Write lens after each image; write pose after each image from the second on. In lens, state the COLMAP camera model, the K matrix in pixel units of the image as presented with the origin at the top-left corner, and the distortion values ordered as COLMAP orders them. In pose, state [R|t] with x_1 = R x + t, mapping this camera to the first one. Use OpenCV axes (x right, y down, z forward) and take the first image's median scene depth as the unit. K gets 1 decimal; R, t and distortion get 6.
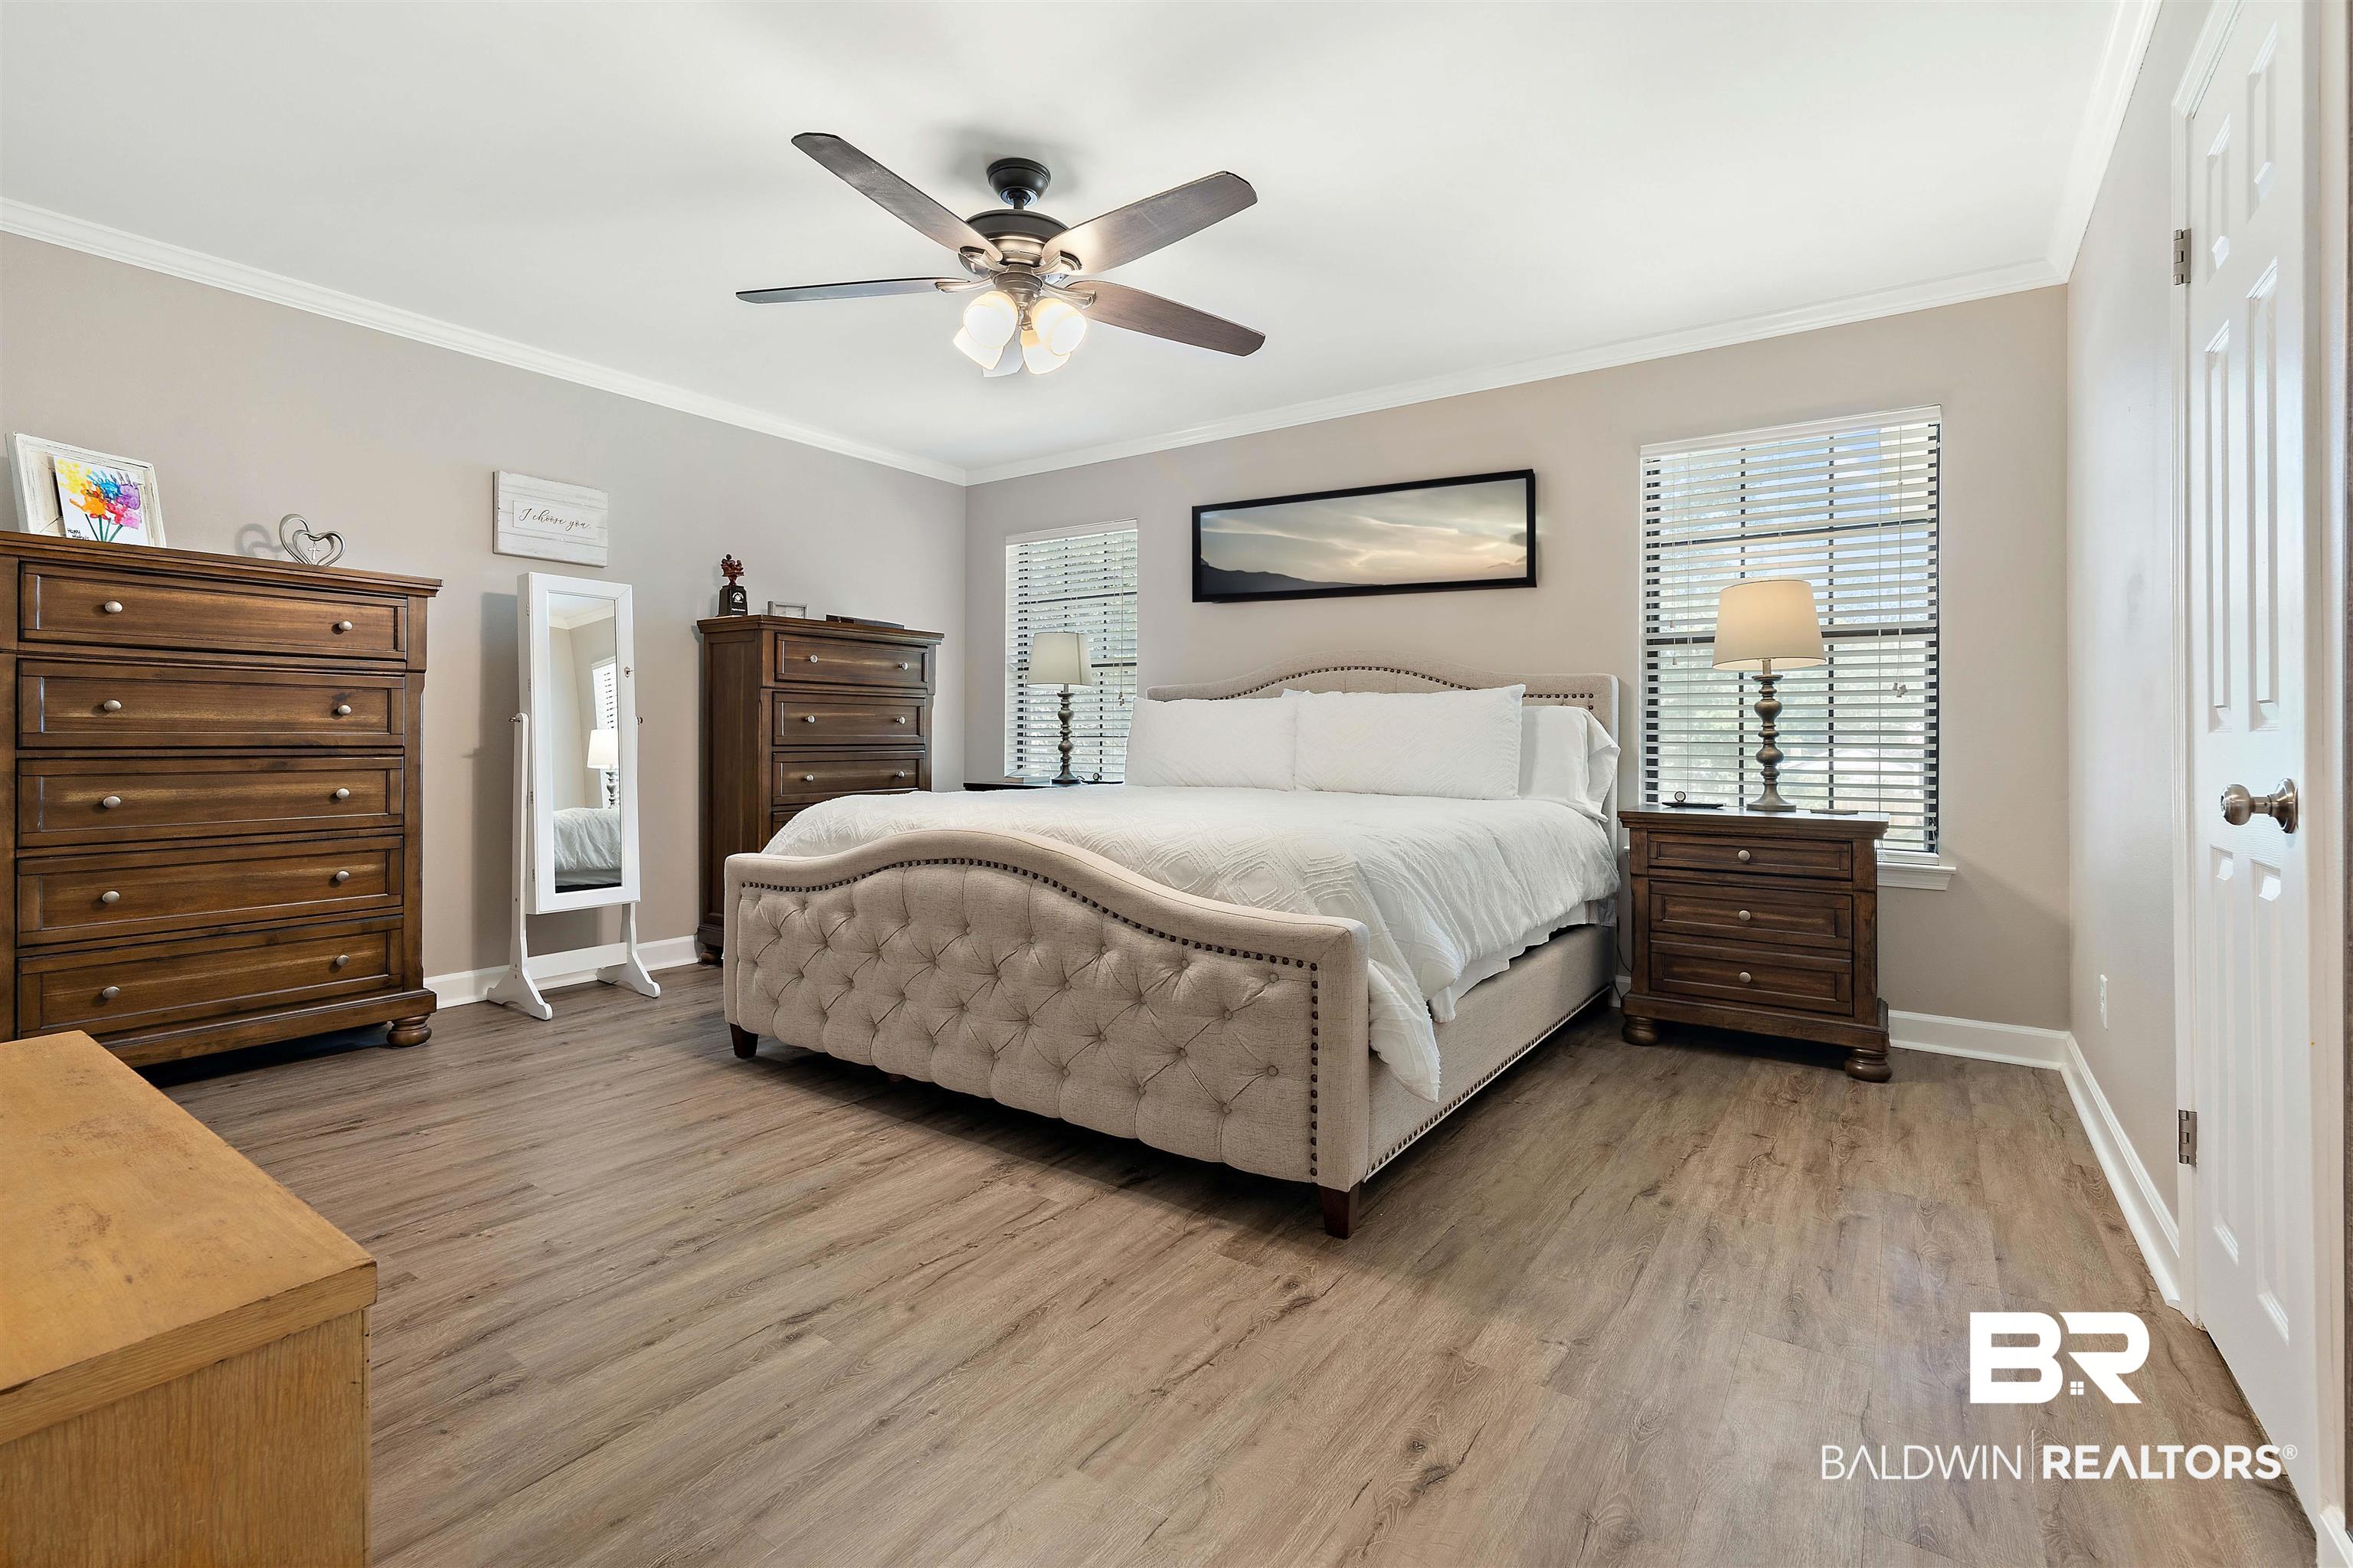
lens RADIAL K [[1042.4, 0, 1175.8], [0, 1042.4, 733.7], [0, 0, 1]] dist [0.001697, 0.000433]
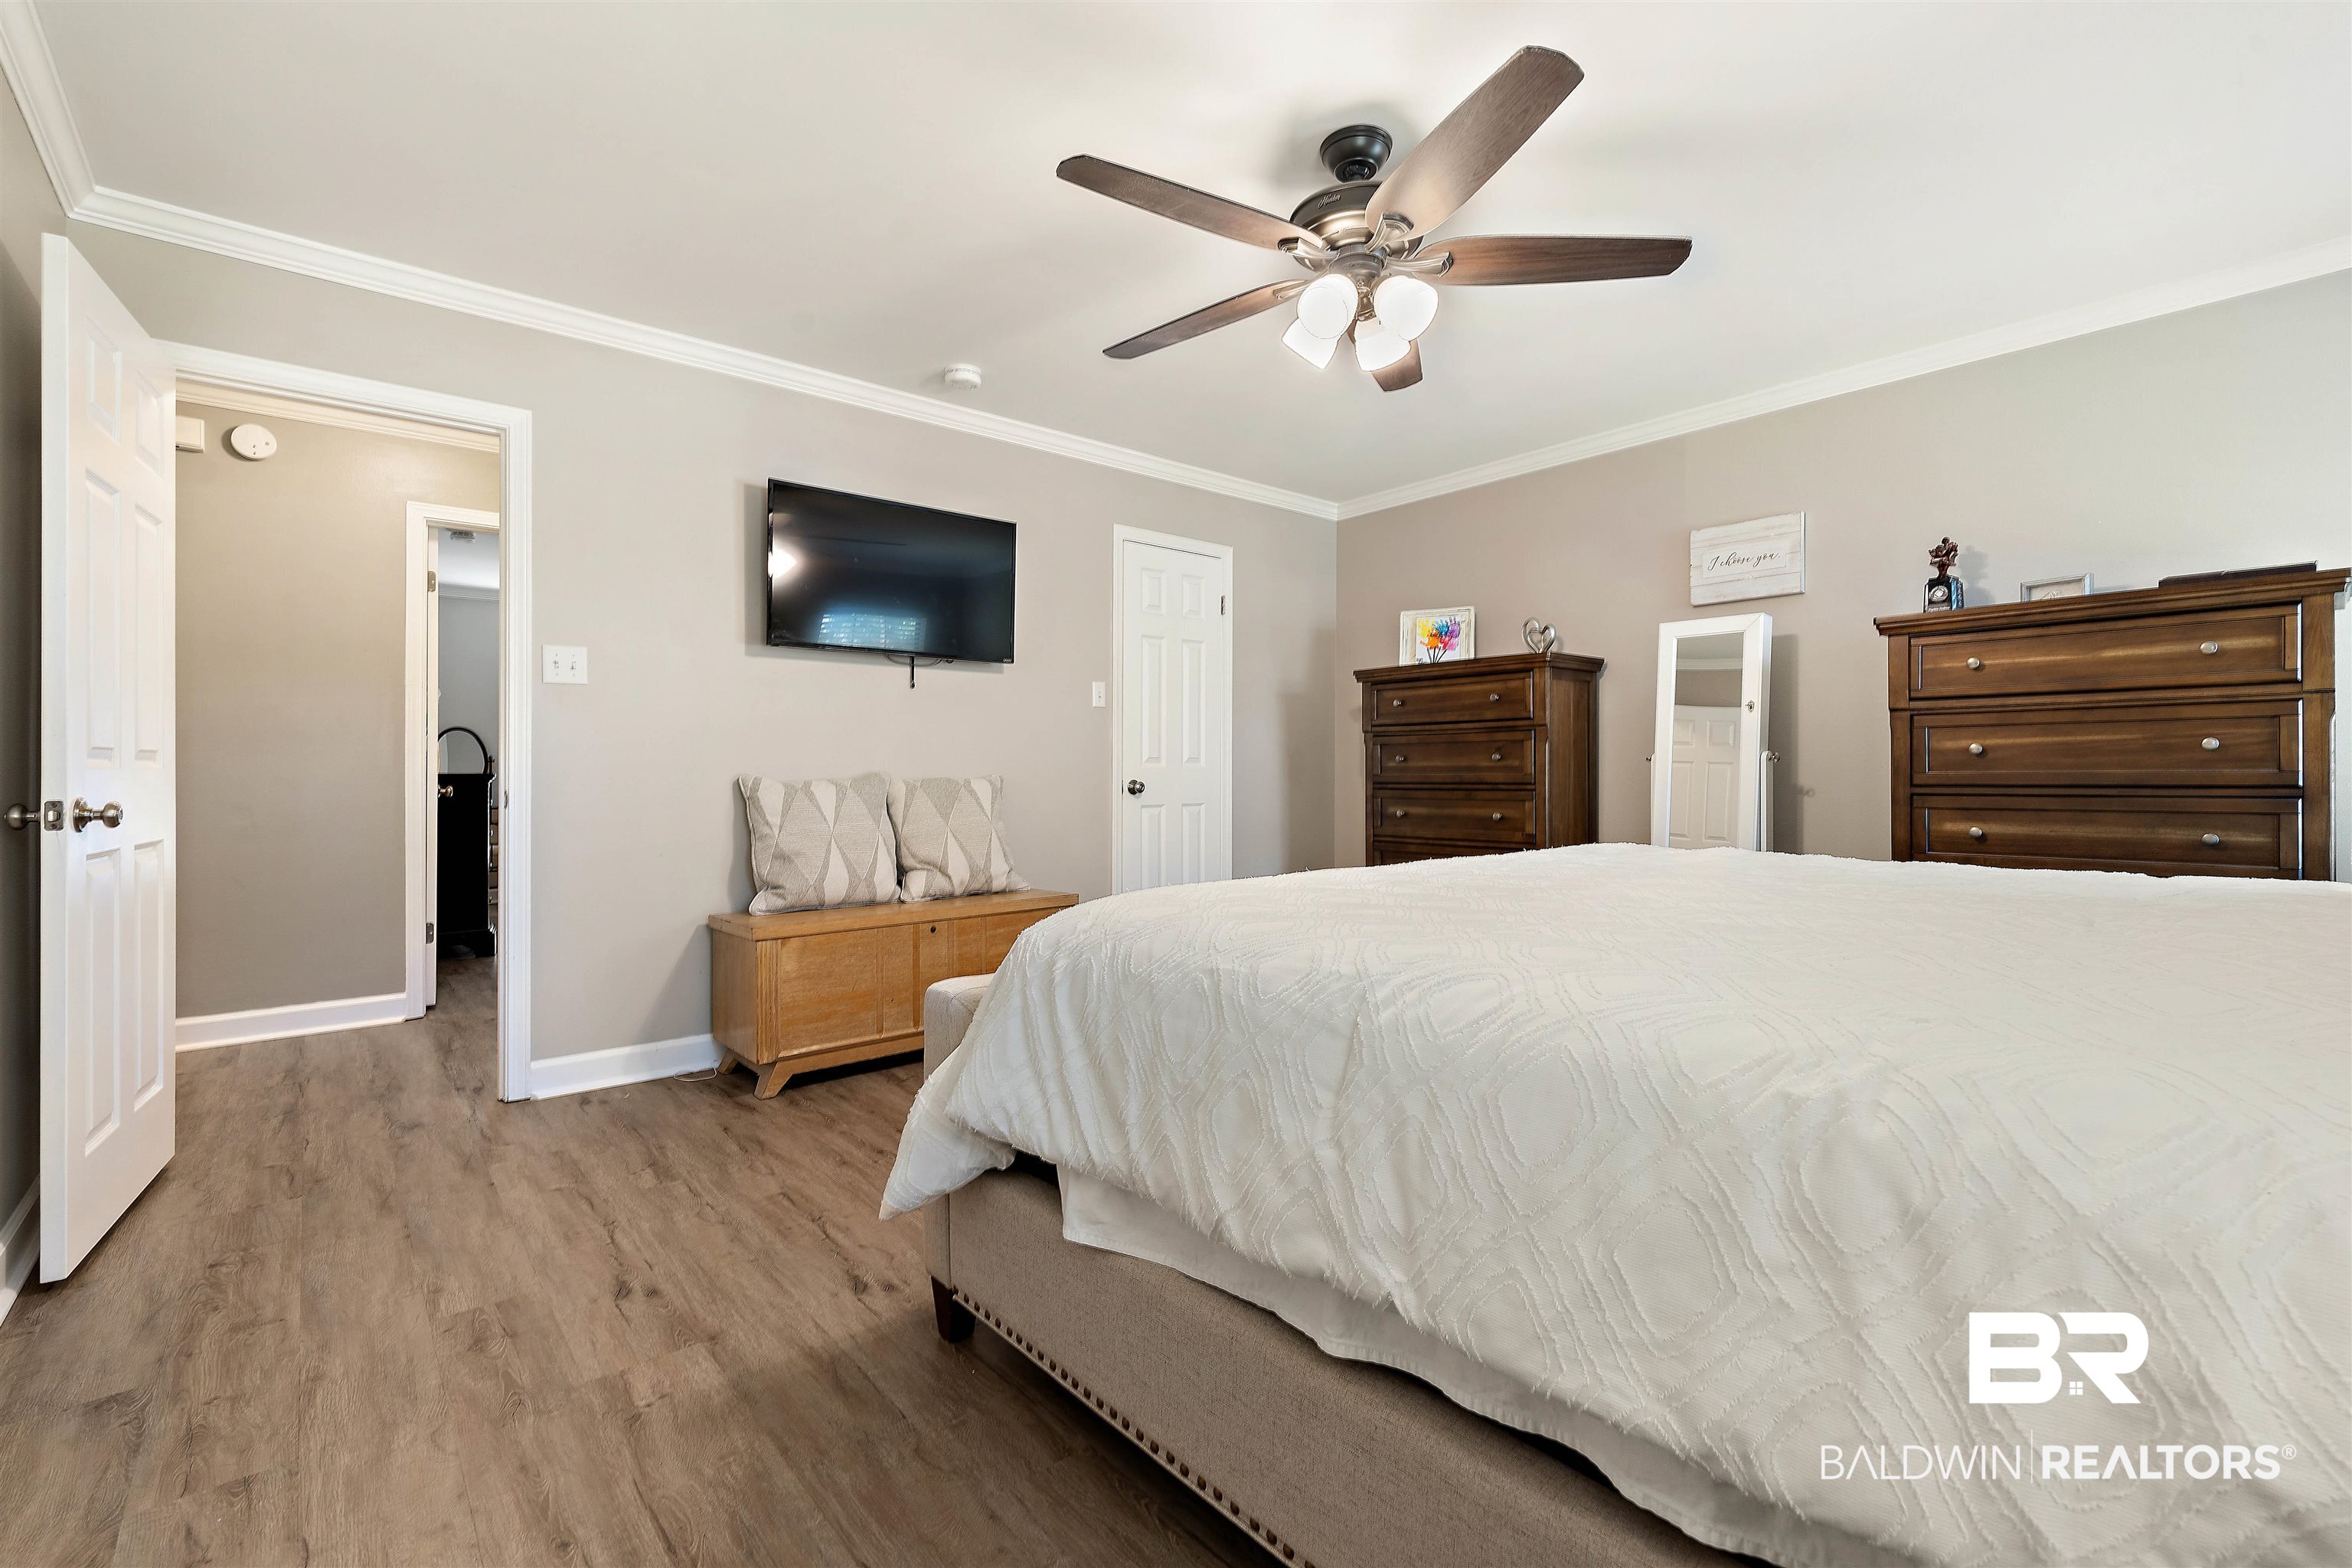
lens RADIAL K [[1024.7, 0, 1190.9], [0, 1024.7, 774.6], [0, 0, 1]] dist [0.000454, -0.003781]
pose [[-0.238049, -0.004193, -0.971244, 0.997737], [0.005114, 0.999971, -0.005570, 0.009517], [0.971240, -0.006293, -0.238020, 1.463534]]
